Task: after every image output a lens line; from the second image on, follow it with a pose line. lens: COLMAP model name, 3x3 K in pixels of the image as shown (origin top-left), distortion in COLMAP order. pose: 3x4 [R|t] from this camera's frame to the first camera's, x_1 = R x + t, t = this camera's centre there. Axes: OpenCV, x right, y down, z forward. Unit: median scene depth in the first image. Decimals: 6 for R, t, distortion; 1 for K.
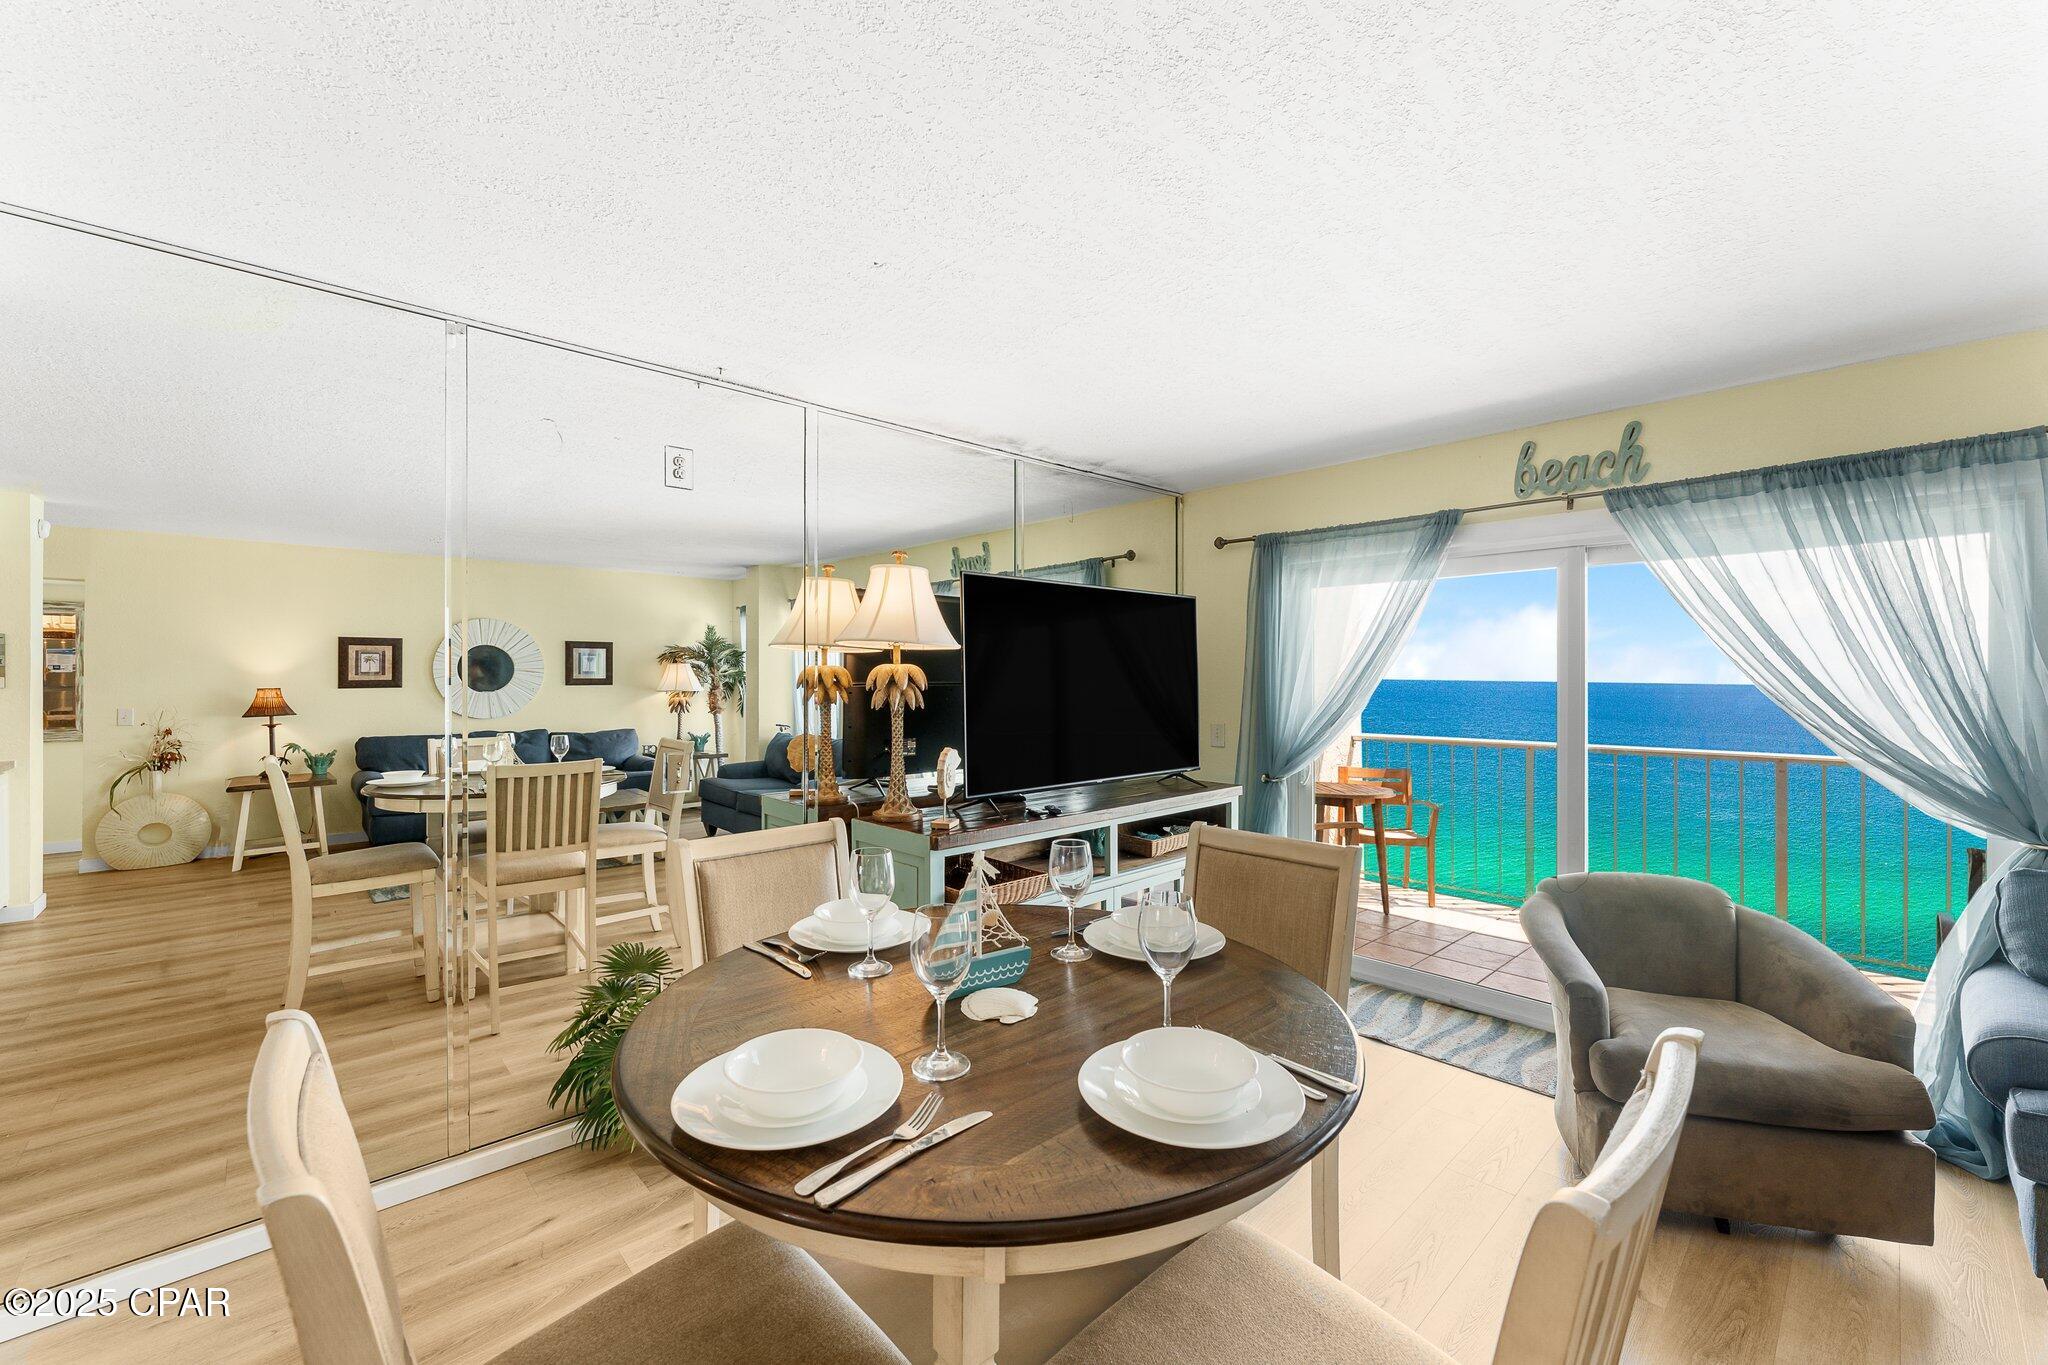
lens RADIAL K [[823.9, 0, 1015.9], [0, 823.9, 680.0], [0, 0, 1]] dist [0.001563, 0.000451]
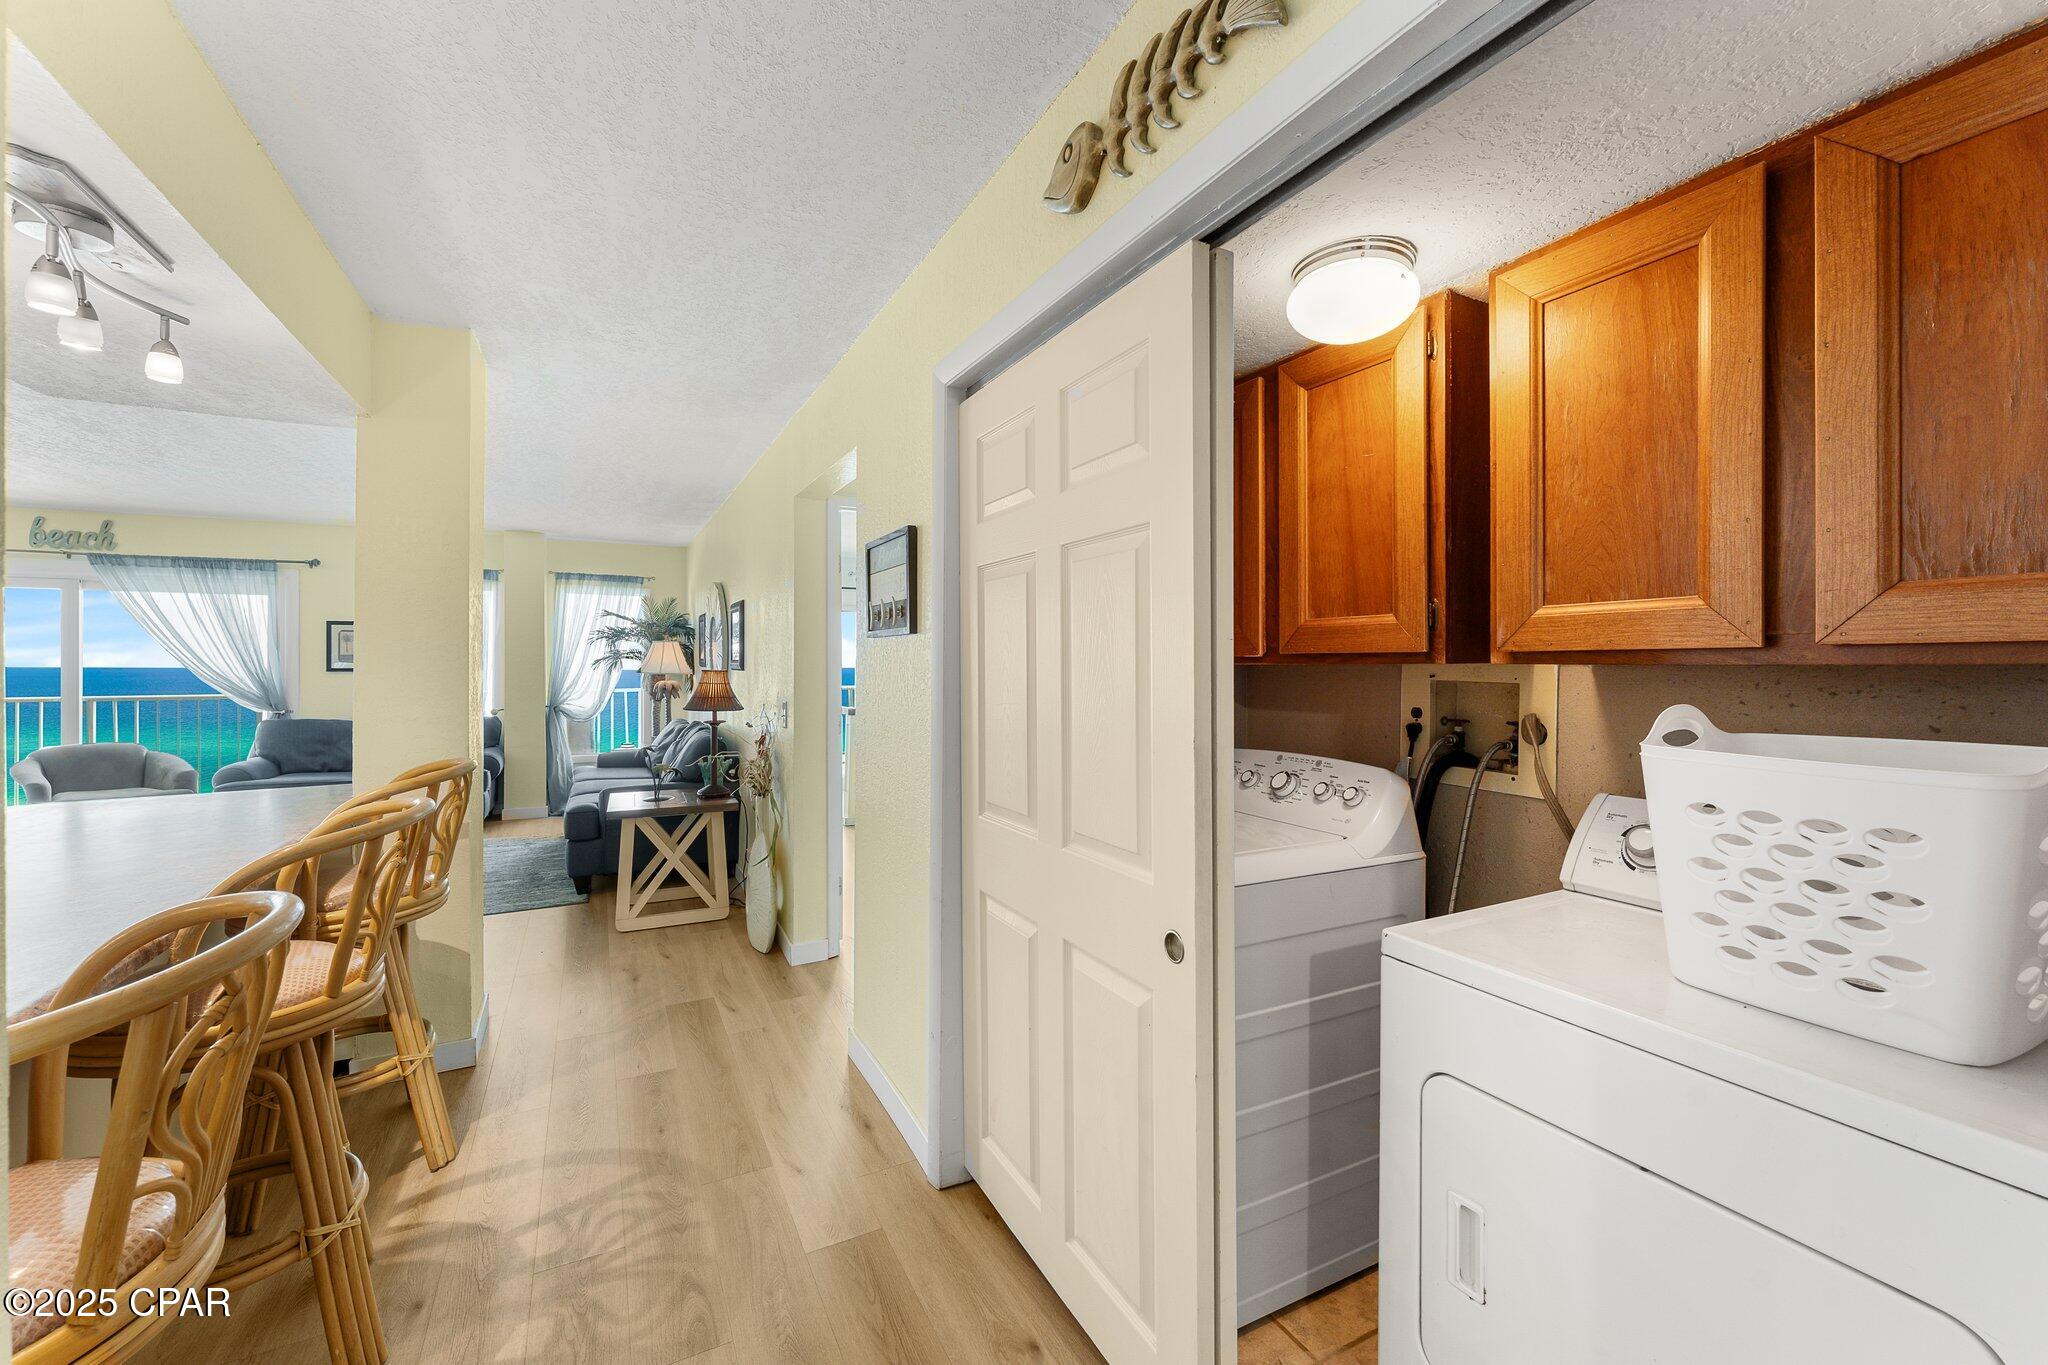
lens RADIAL K [[823.9, 0, 1011.3], [0, 823.9, 657.8], [0, 0, 1]] dist [0.001563, 0.000451]
pose [[0.260531, 0.009429, 0.965420, -0.684539], [0.005166, 0.999924, -0.011160, 0.057094], [-0.965452, 0.007895, 0.260462, -1.848071]]
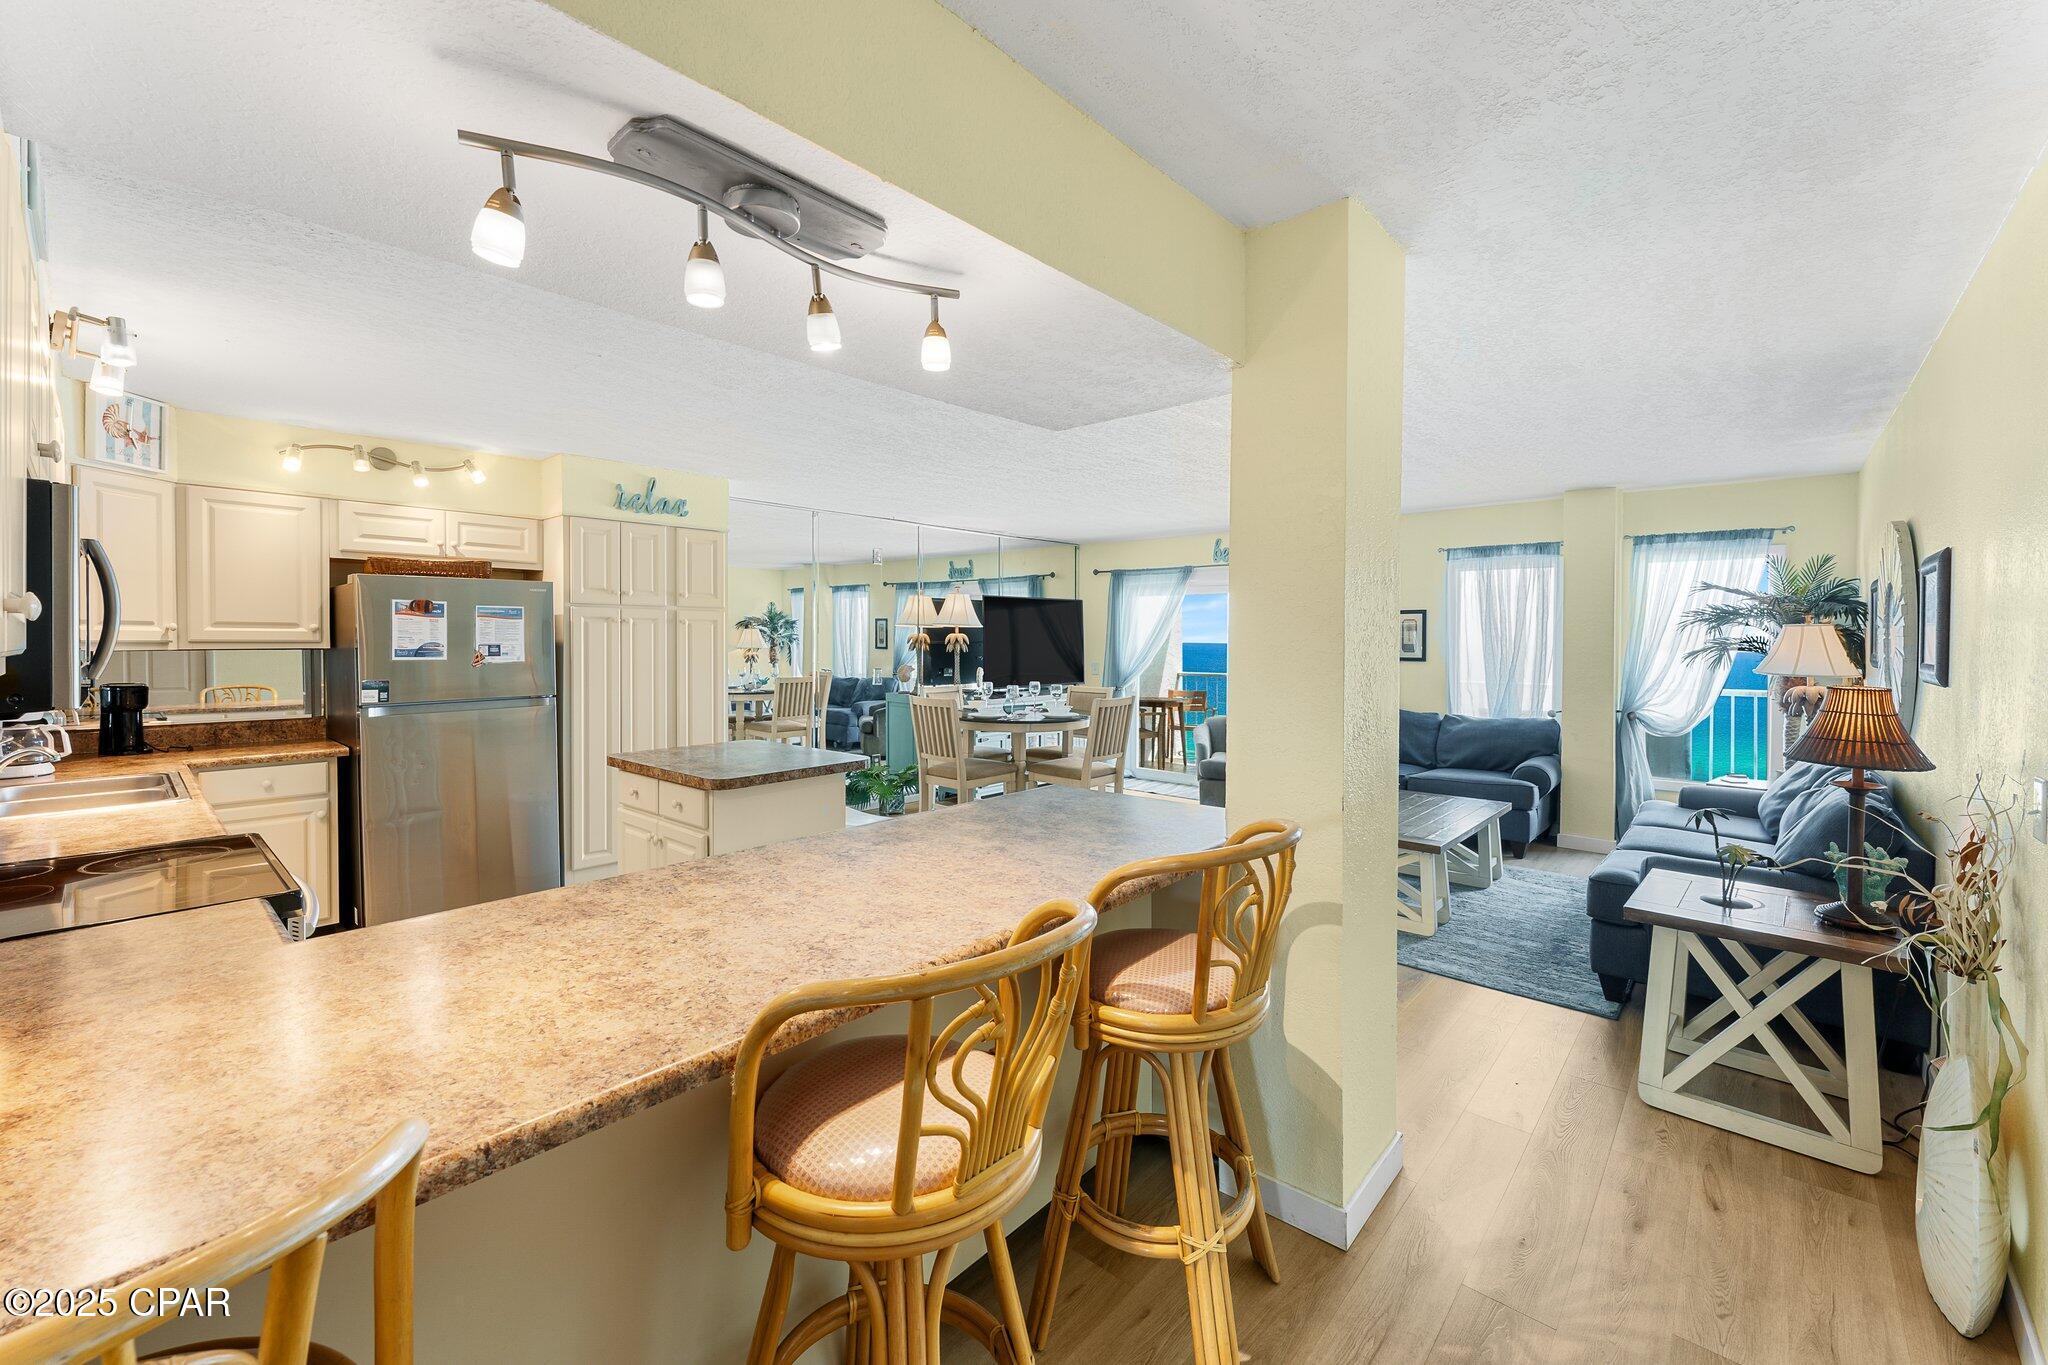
lens RADIAL K [[823.9, 0, 1056.0], [0, 823.9, 654.7], [0, 0, 1]] dist [0.001563, 0.000451]
pose [[0.993185, 0.002730, 0.116516, -0.131207], [-0.004278, 0.999906, 0.013037, 0.013923], [-0.116470, -0.013446, 0.993103, -1.580135]]
